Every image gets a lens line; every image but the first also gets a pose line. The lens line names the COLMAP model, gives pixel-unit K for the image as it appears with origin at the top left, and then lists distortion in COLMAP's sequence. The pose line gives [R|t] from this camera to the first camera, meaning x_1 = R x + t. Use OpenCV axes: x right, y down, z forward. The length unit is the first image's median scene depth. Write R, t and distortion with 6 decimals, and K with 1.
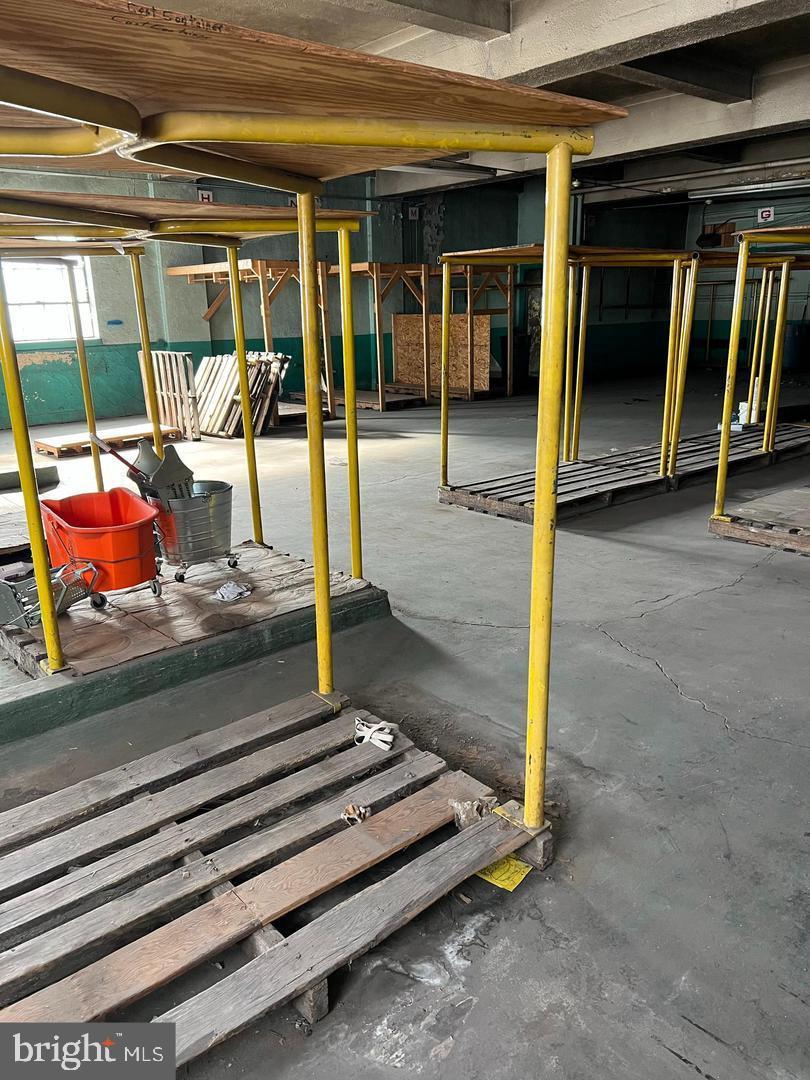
lens RADIAL K [[807.0, 0, 401.9], [0, 807.0, 547.4], [0, 0, 1]] dist [0.051884, -0.054319]
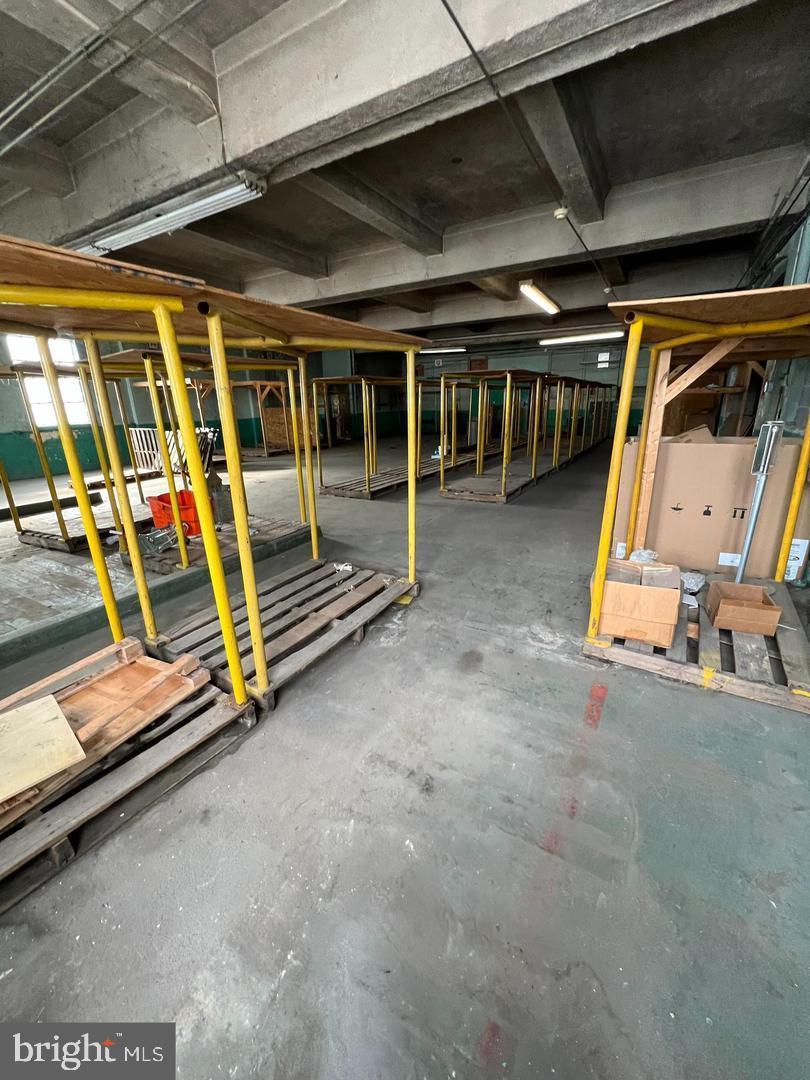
lens RADIAL K [[429.2, 0, 406.0], [0, 429.2, 537.0], [0, 0, 1]] dist [0.000502, -0.000473]
pose [[0.942752, -0.099414, 0.318333, -0.196989], [0.095805, 0.995033, 0.027015, 0.084063], [-0.319438, 0.005029, 0.947594, -0.260913]]
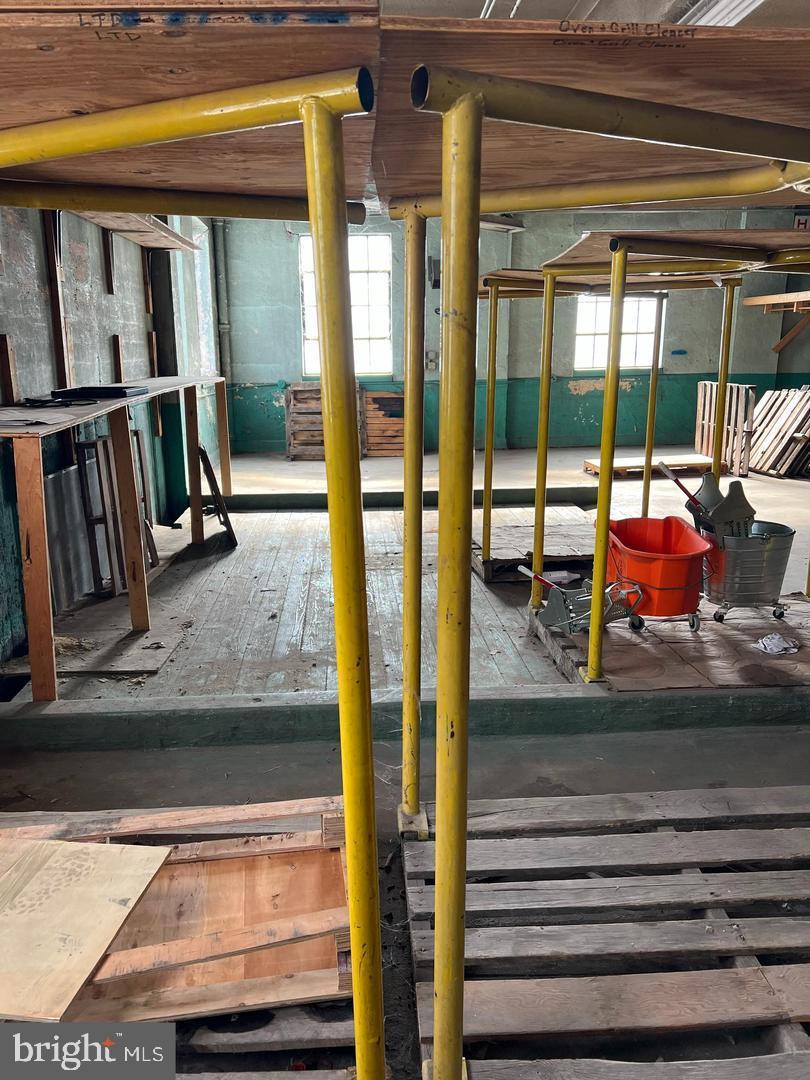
lens RADIAL K [[807.0, 0, 395.4], [0, 807.0, 547.1], [0, 0, 1]] dist [0.051884, -0.054319]
pose [[0.800972, 0.163159, -0.576041, -0.045348], [-0.182670, 0.982872, 0.024392, 0.002530], [0.570154, 0.085688, 0.817057, -0.018202]]
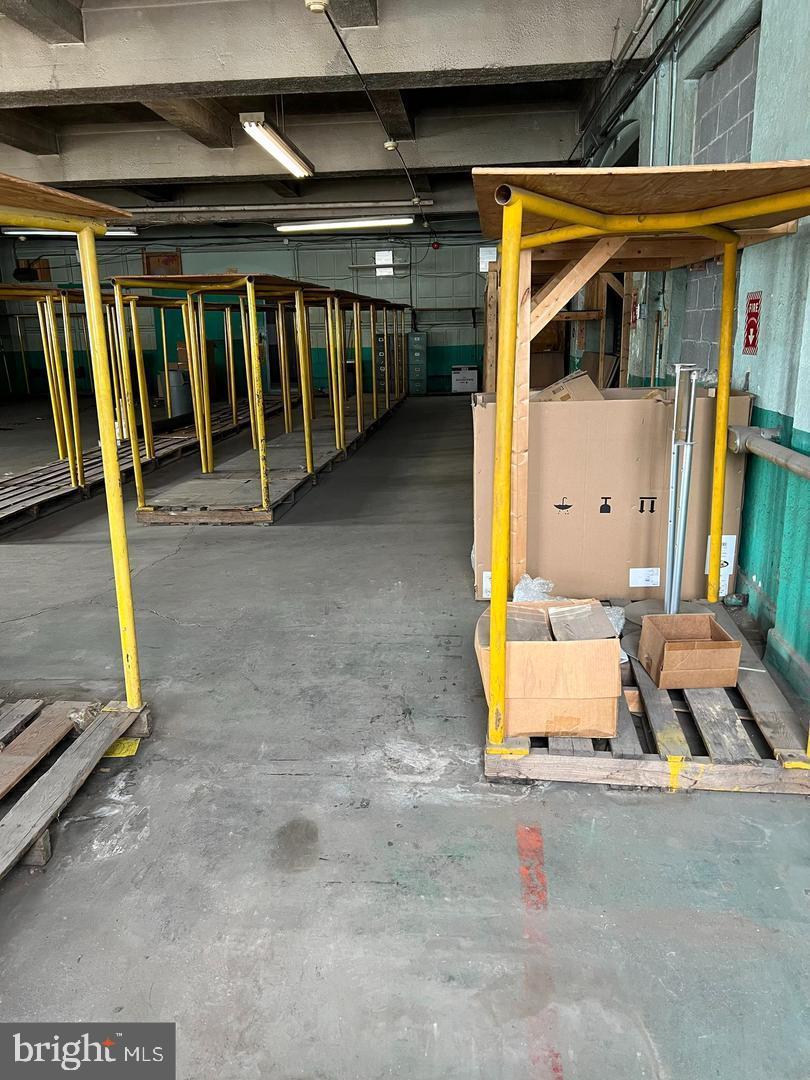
lens RADIAL K [[807.0, 0, 403.3], [0, 807.0, 547.9], [0, 0, 1]] dist [0.051884, -0.054319]
pose [[0.711478, -0.179866, 0.679299, -0.242053], [0.204203, 0.977891, 0.045052, 0.064961], [-0.672384, 0.106662, 0.732477, -0.205887]]
